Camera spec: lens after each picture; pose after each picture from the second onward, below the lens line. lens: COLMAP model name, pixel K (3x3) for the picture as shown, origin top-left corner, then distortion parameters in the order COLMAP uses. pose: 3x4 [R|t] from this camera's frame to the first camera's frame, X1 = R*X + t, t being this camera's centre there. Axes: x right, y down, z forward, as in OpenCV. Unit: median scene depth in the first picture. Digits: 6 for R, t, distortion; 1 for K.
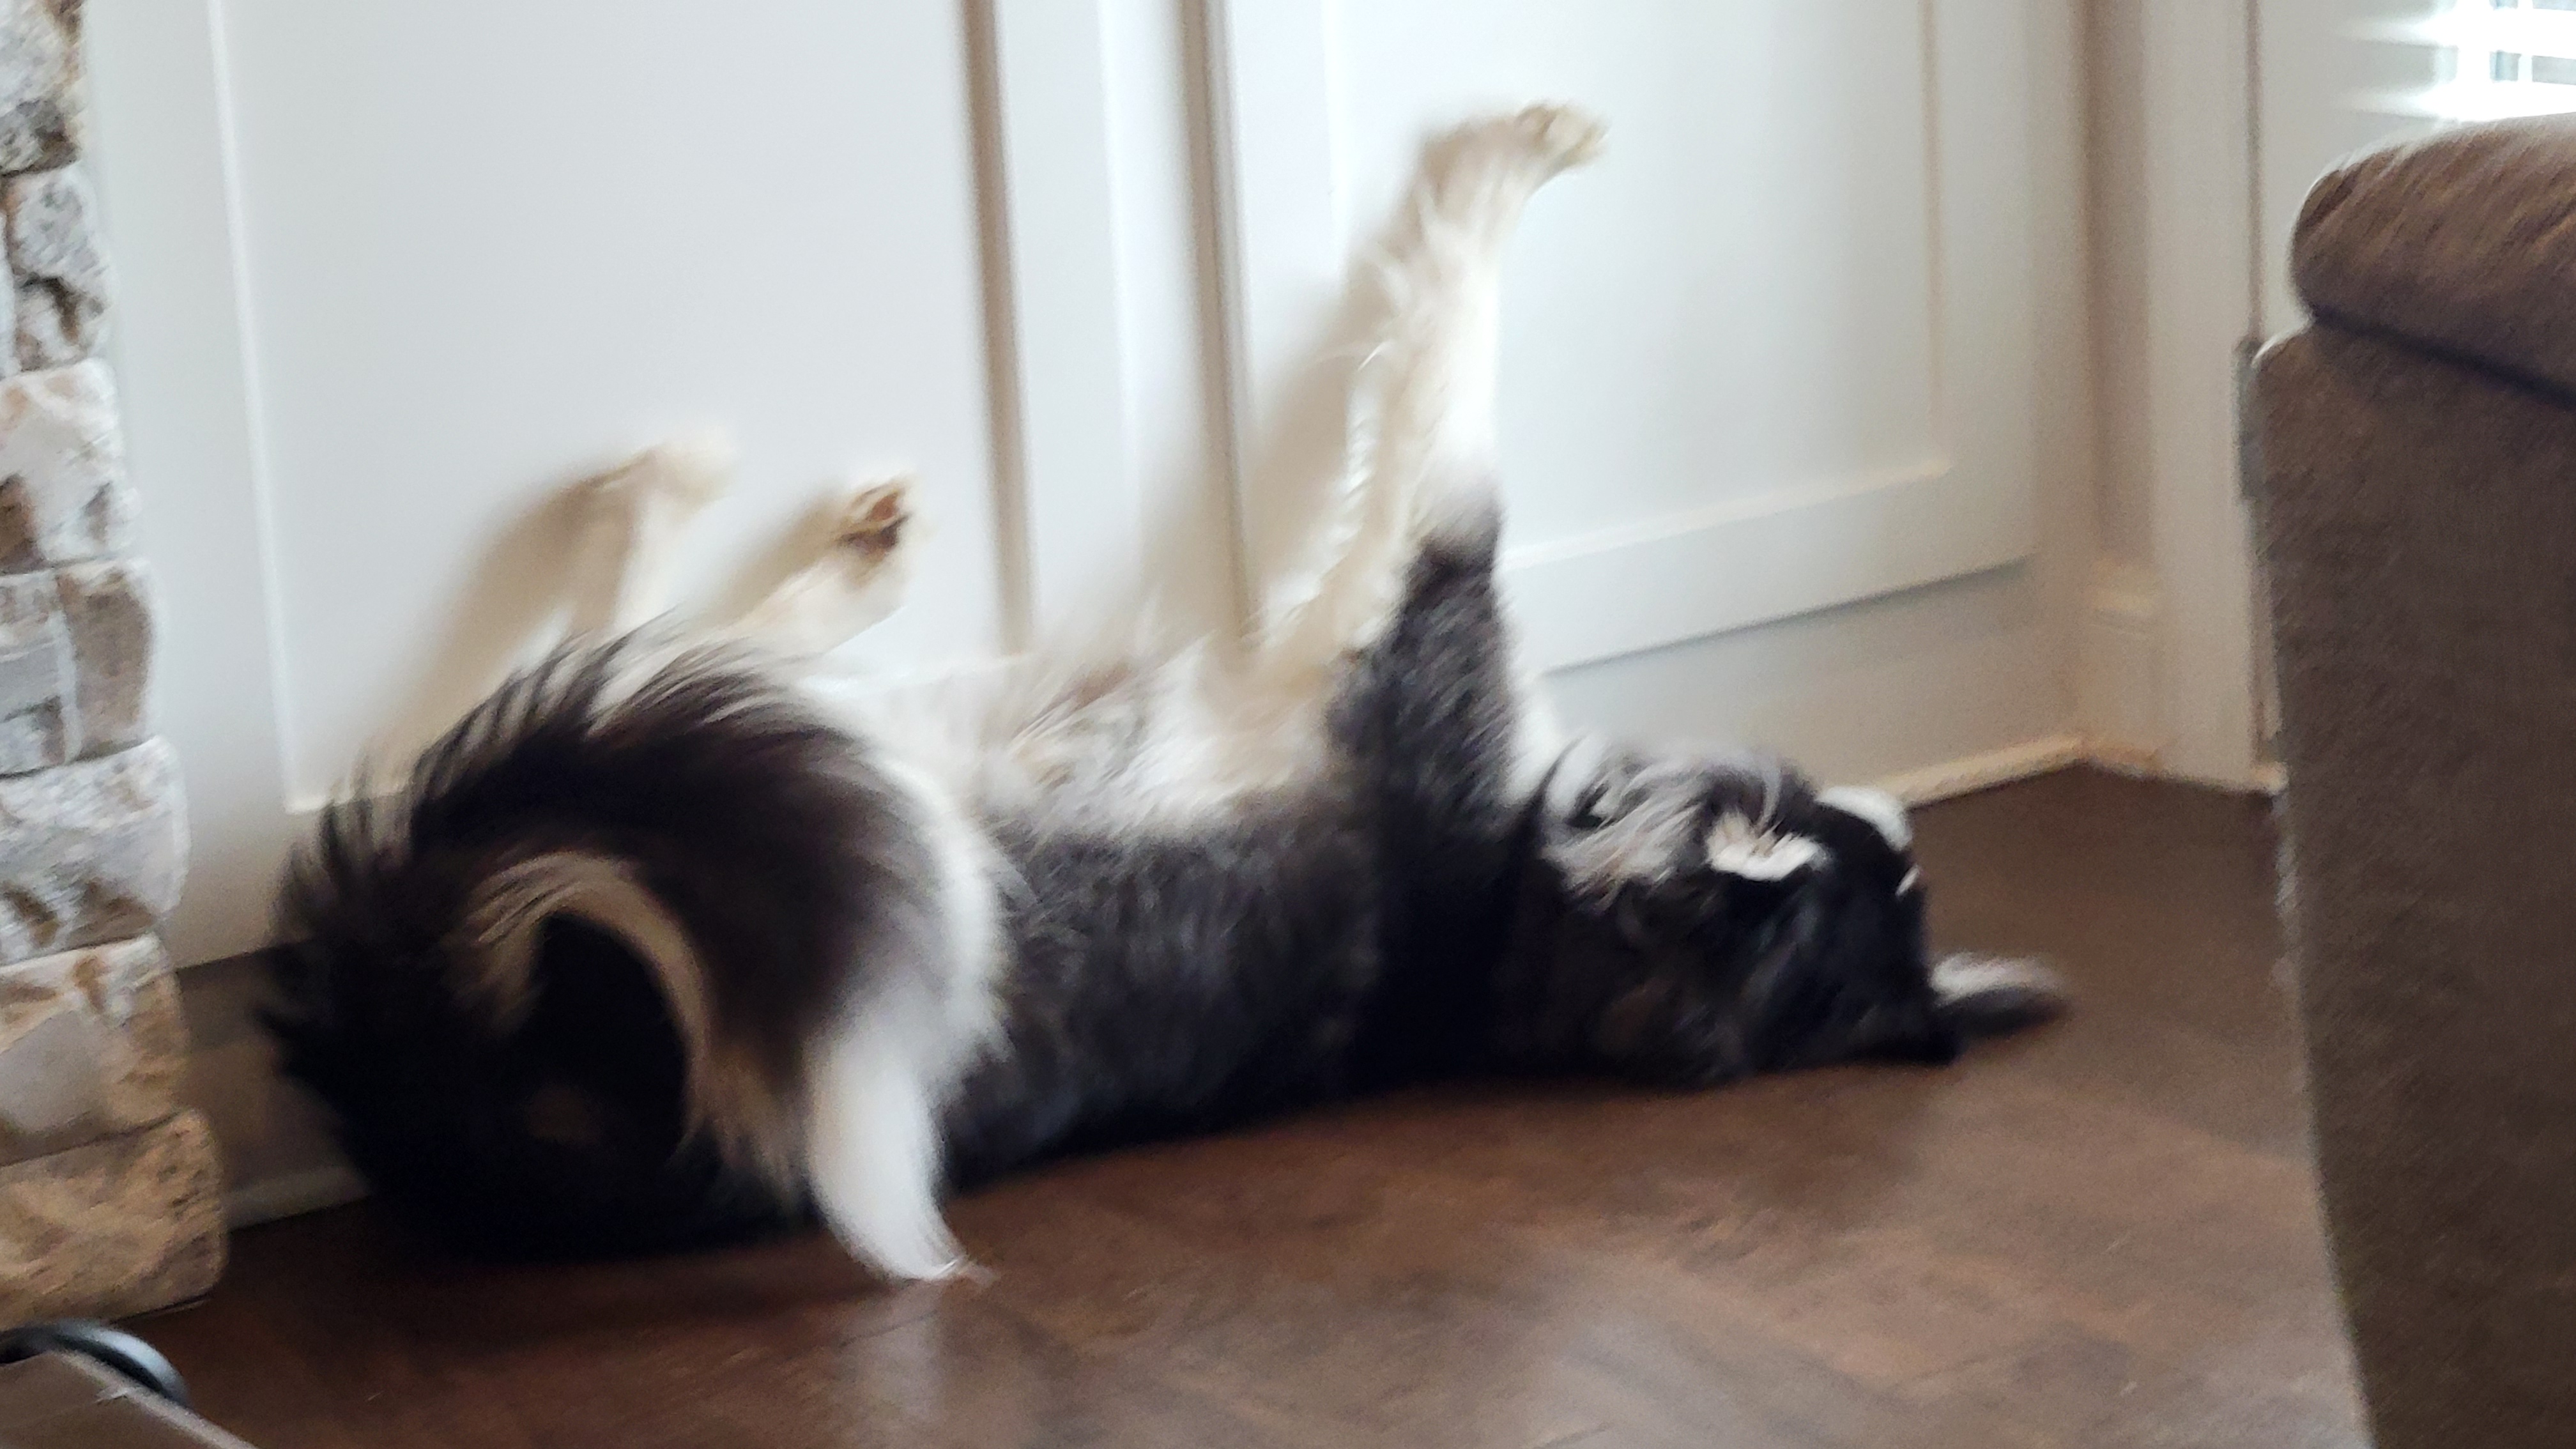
lens RADIAL K [[5407.7, 0, 1217.5], [0, 5407.7, 667.1], [0, 0, 1]] dist [0.069862, 0.771311]
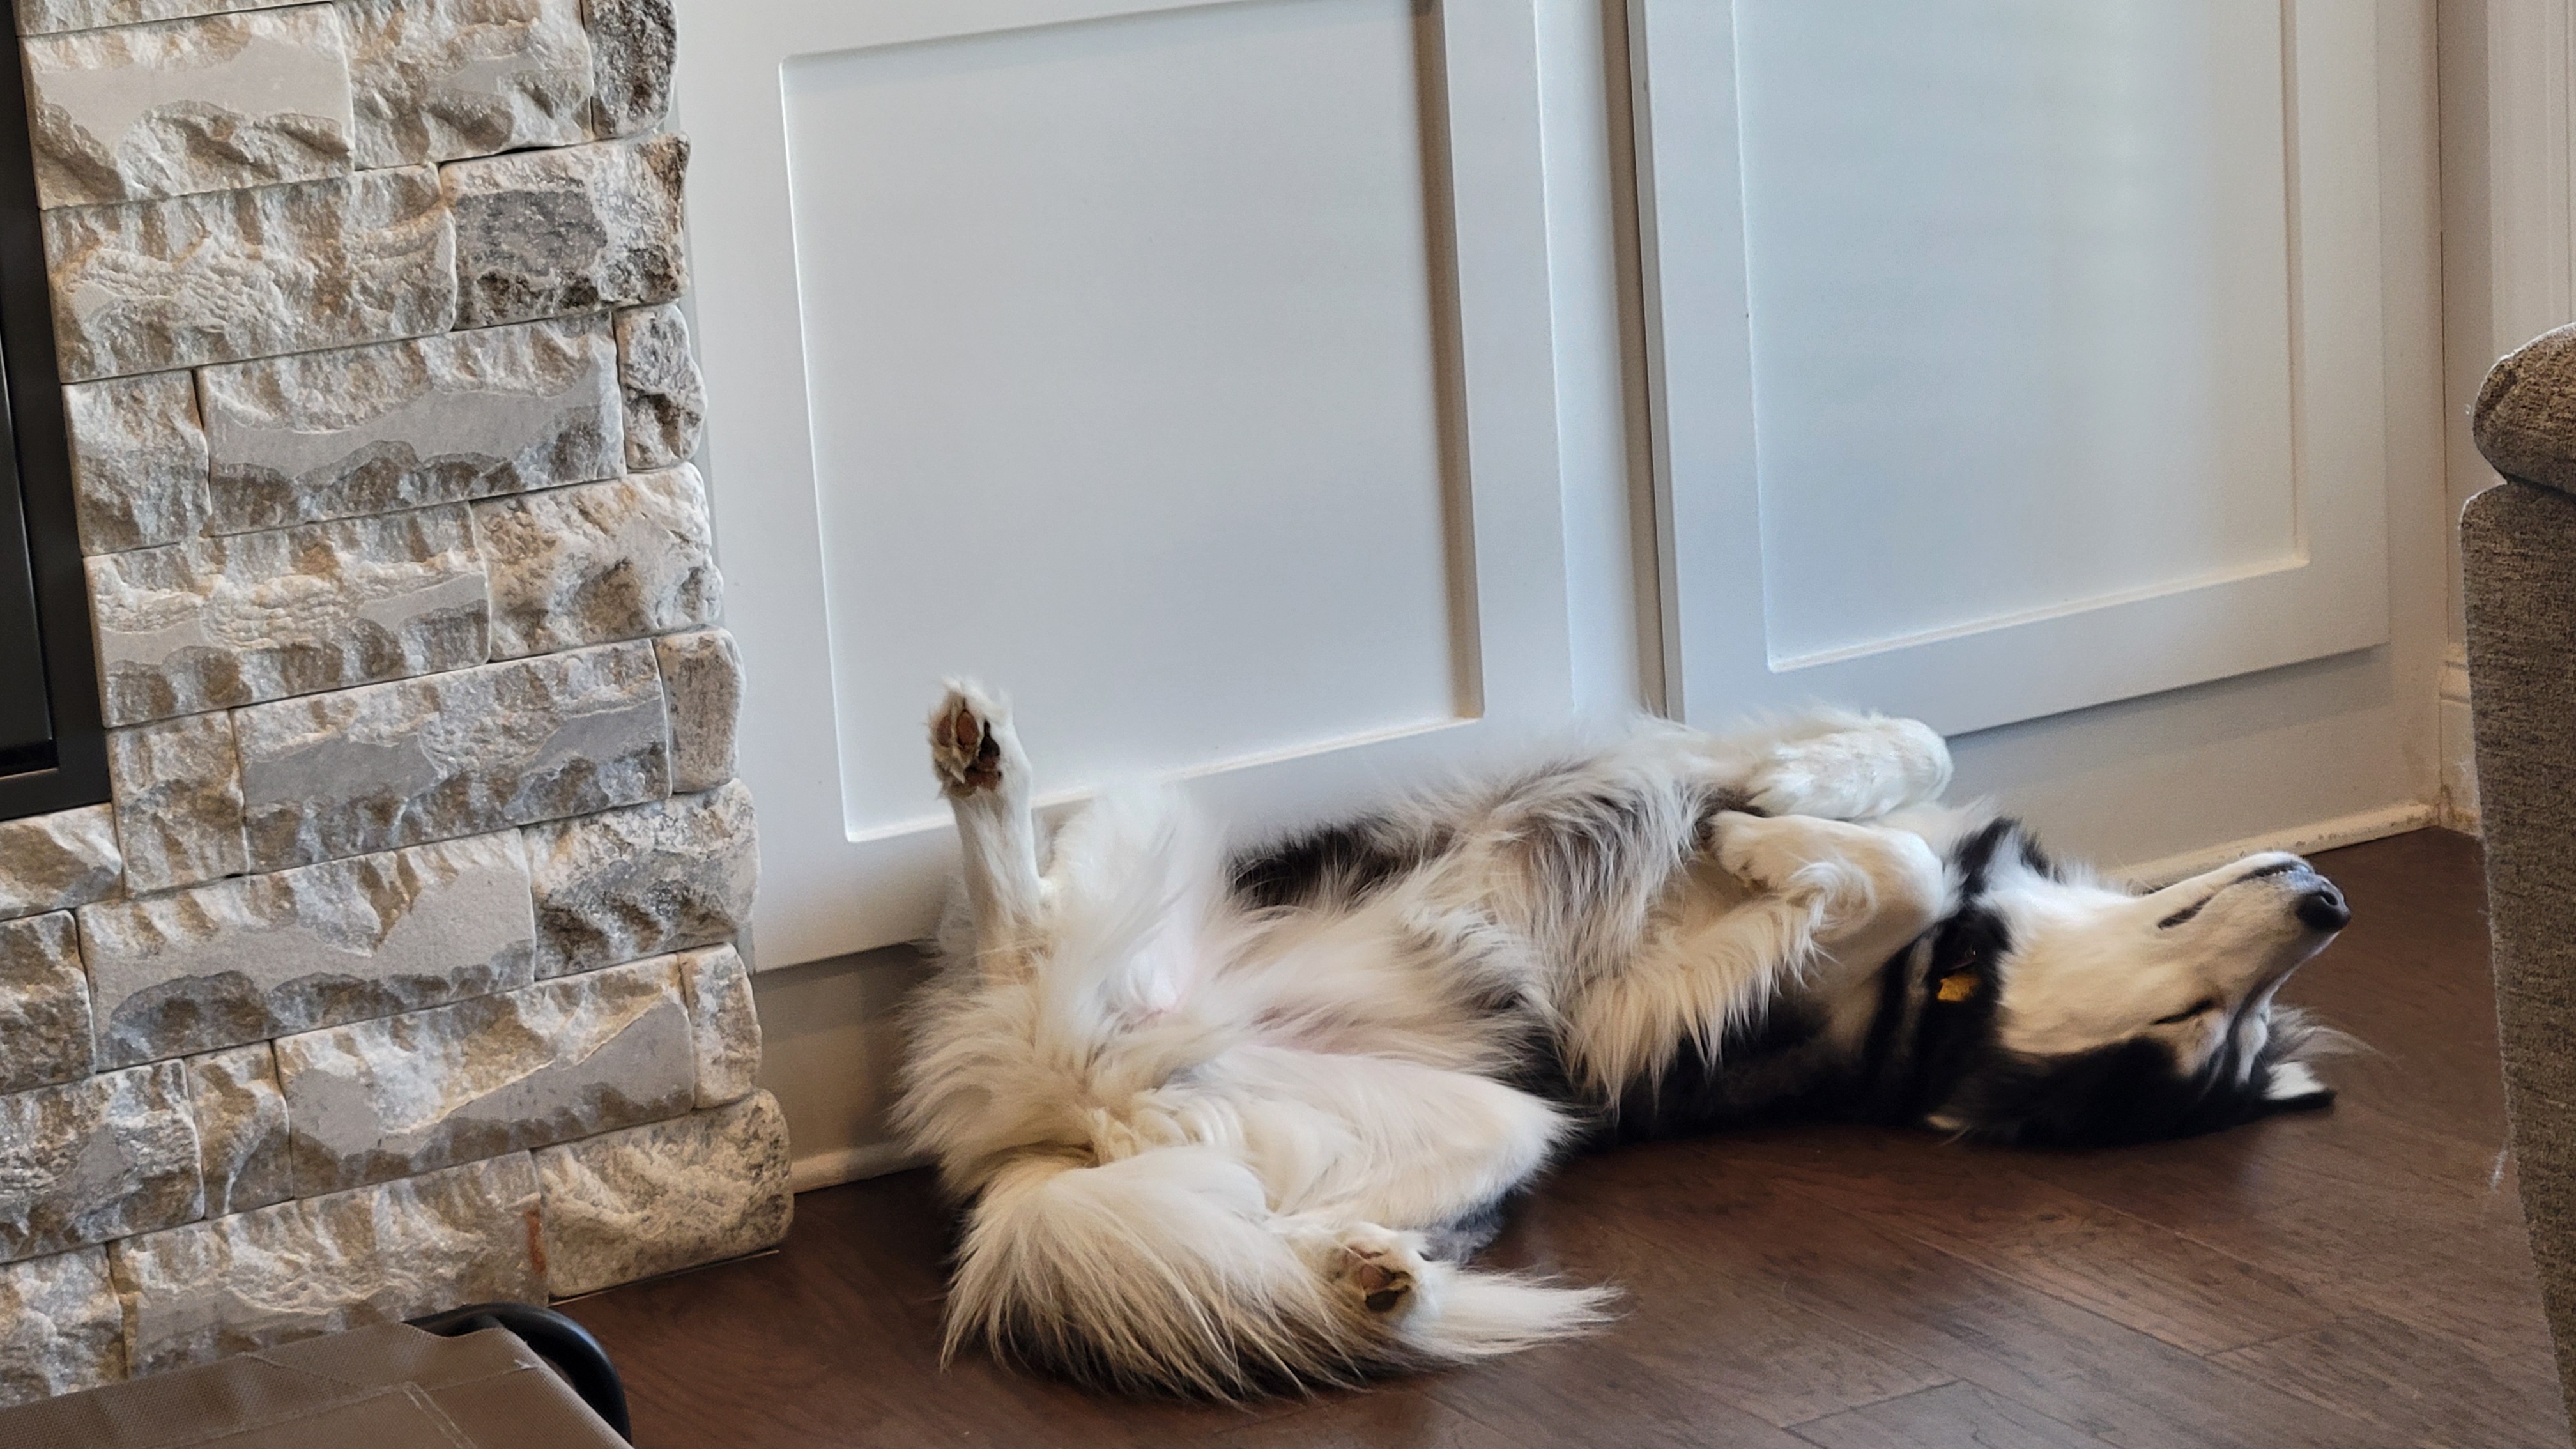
lens RADIAL K [[5407.7, 0, 1217.5], [0, 5407.7, 667.1], [0, 0, 1]] dist [0.069862, 0.771311]
pose [[0.995942, 0.004719, -0.089873, 0.016315], [-0.004047, 0.999962, 0.007668, -0.021002], [0.089905, -0.007273, 0.995924, -0.176794]]
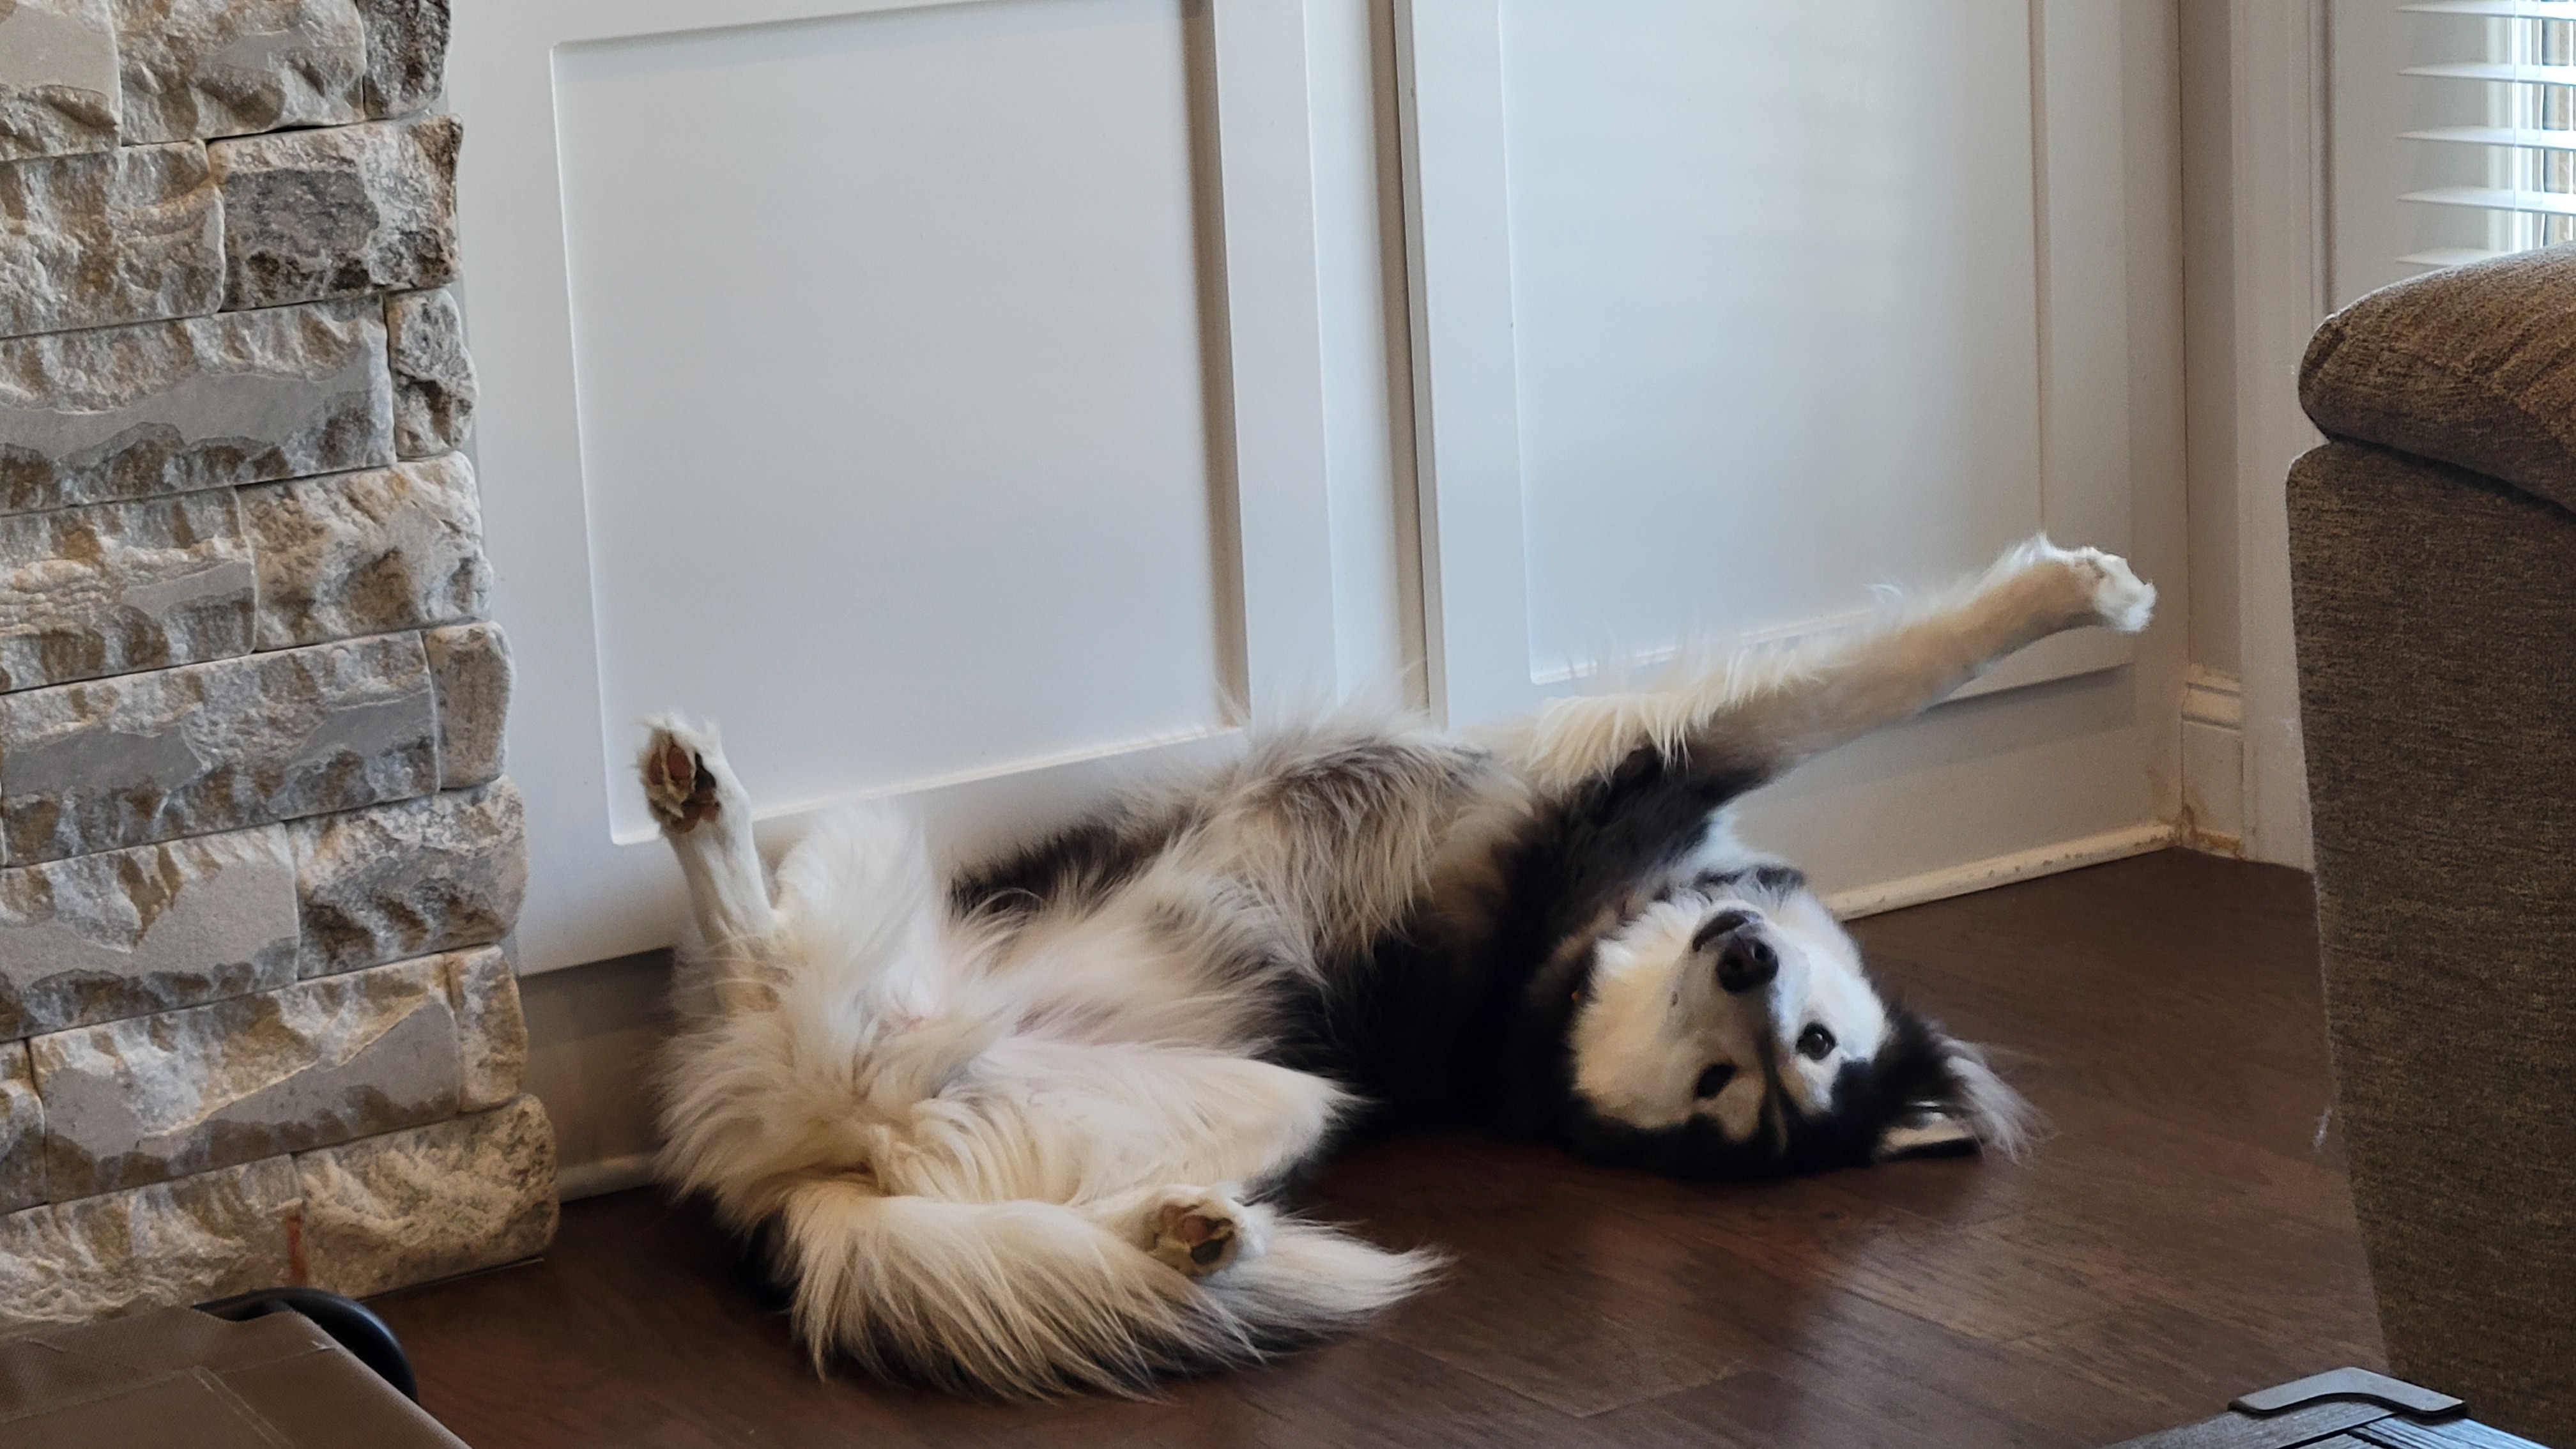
lens RADIAL K [[5407.7, 0, 1217.5], [0, 5407.7, 667.1], [0, 0, 1]] dist [0.069862, 0.771311]
pose [[0.999727, 0.006089, -0.022543, -0.016442], [-0.006397, 0.999887, -0.013614, 0.005092], [0.022458, 0.013754, 0.999653, -0.166342]]
